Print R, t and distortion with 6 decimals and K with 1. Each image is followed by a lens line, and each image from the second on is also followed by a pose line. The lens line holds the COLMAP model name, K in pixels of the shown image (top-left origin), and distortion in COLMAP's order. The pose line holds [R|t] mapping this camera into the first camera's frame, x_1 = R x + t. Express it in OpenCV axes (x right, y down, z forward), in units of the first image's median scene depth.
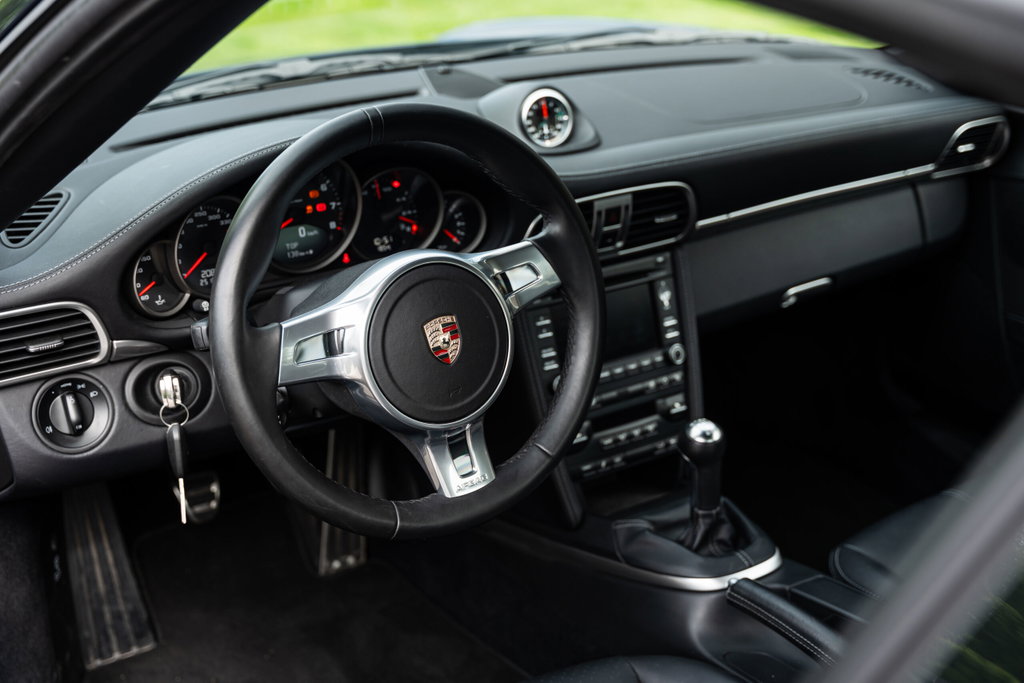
lens RADIAL K [[1396.1, 0, 512.0], [0, 1396.1, 341.5], [0, 0, 1]] dist [0.029433, 0.020679]
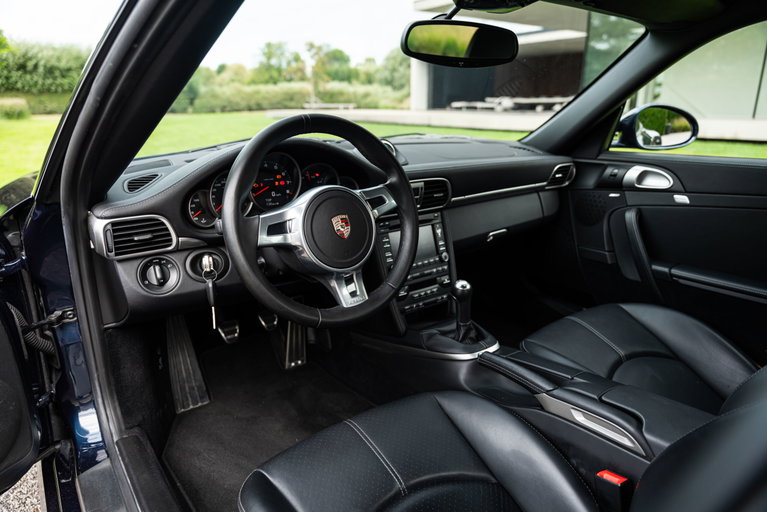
lens RADIAL K [[499.2, 0, 383.5], [0, 499.2, 256.0], [0, 0, 1]] dist [-0.003840, 0.001359]
pose [[0.998644, -0.021907, 0.047220, -0.019285], [0.026713, 0.994252, -0.103681, 0.095959], [-0.044677, 0.104802, 0.993489, 0.234449]]
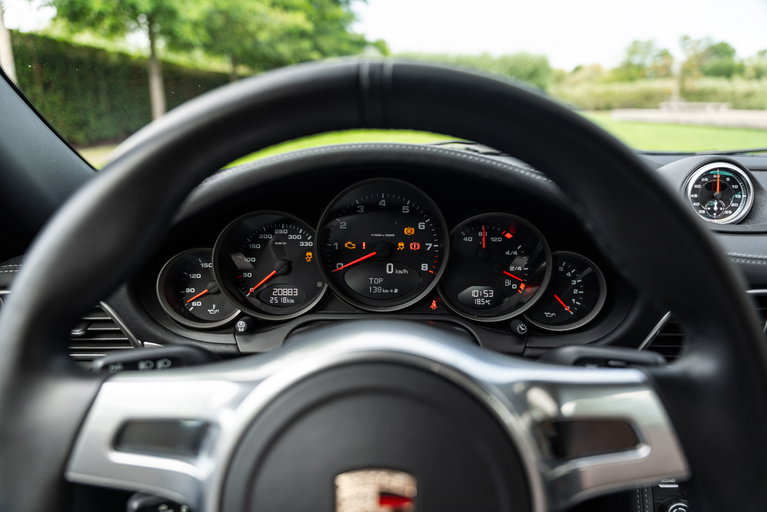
lens RADIAL K [[499.2, 0, 383.5], [0, 499.2, 256.0], [0, 0, 1]] dist [-0.003840, 0.001359]
pose [[0.830177, 0.154028, -0.535799, 0.025650], [-0.210582, 0.976514, -0.045557, -0.067597], [0.516199, 0.150650, 0.843115, 0.683985]]
